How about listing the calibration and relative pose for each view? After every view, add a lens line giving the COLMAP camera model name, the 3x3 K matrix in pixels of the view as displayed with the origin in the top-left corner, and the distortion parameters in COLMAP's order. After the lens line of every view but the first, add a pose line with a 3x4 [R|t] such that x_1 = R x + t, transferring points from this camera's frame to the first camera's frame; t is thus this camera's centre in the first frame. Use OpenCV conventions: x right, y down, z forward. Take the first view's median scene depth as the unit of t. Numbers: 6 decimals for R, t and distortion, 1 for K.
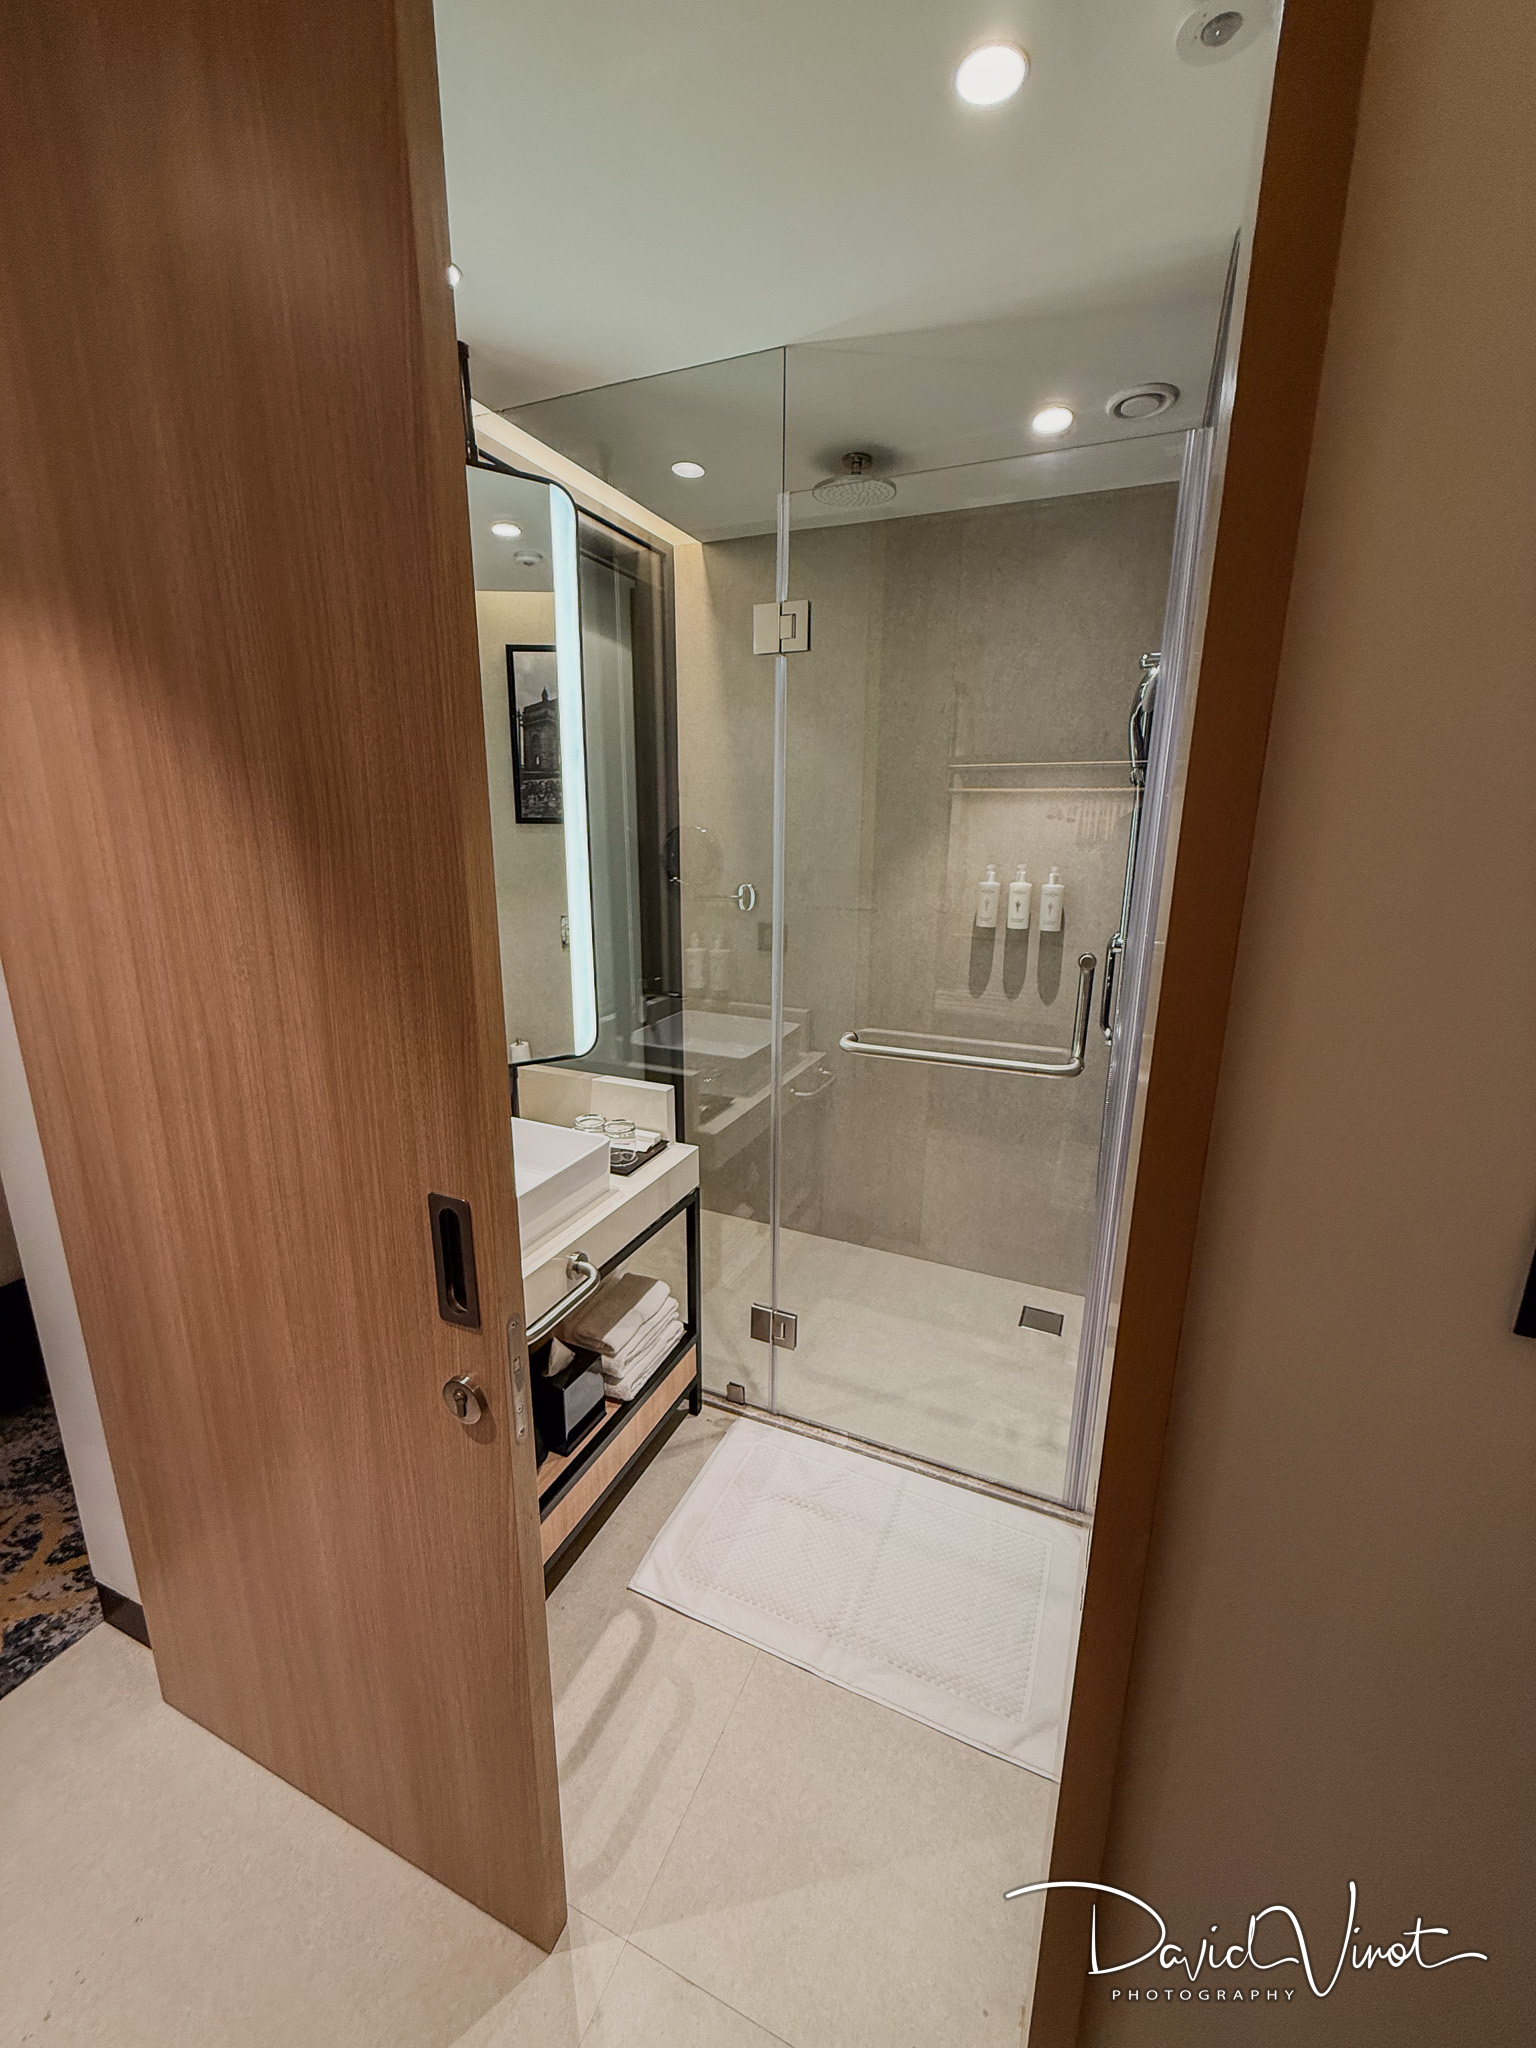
lens RADIAL K [[814.6, 0, 770.2], [0, 814.6, 1017.1], [0, 0, 1]] dist [-0.001564, 0.000523]
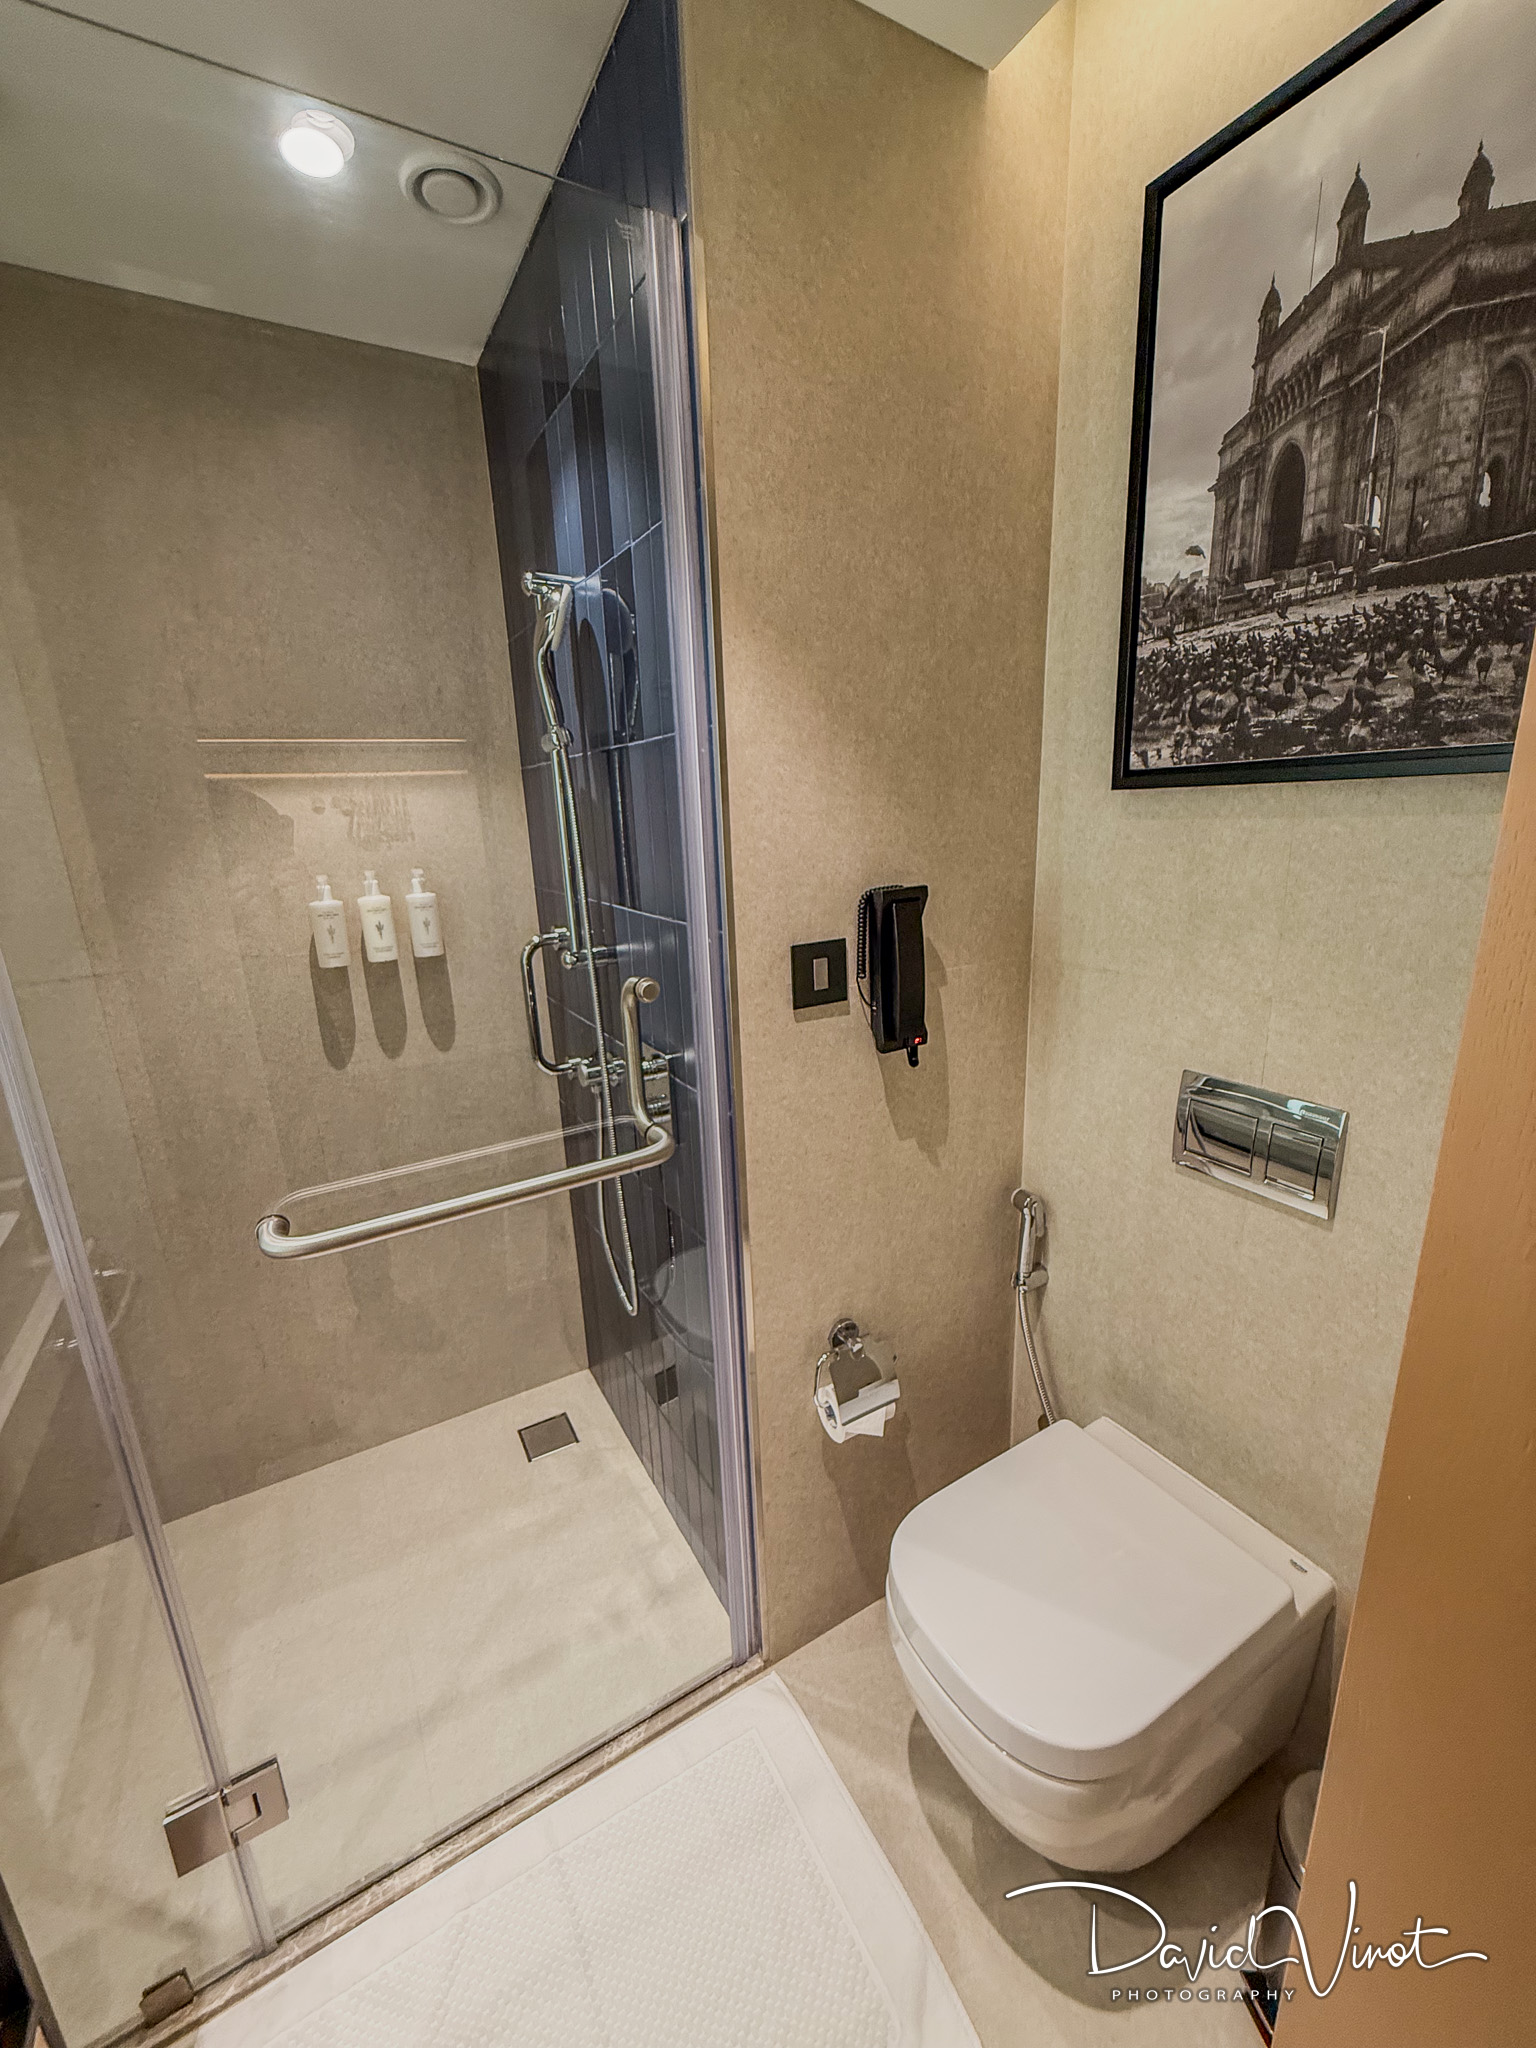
lens RADIAL K [[814.6, 0, 769.8], [0, 814.6, 1021.5], [0, 0, 1]] dist [-0.001564, 0.000523]
pose [[0.588623, -0.235960, 0.773205, -0.061861], [0.234145, 0.965219, 0.116309, -0.064248], [-0.773756, 0.112580, 0.623399, 0.315714]]
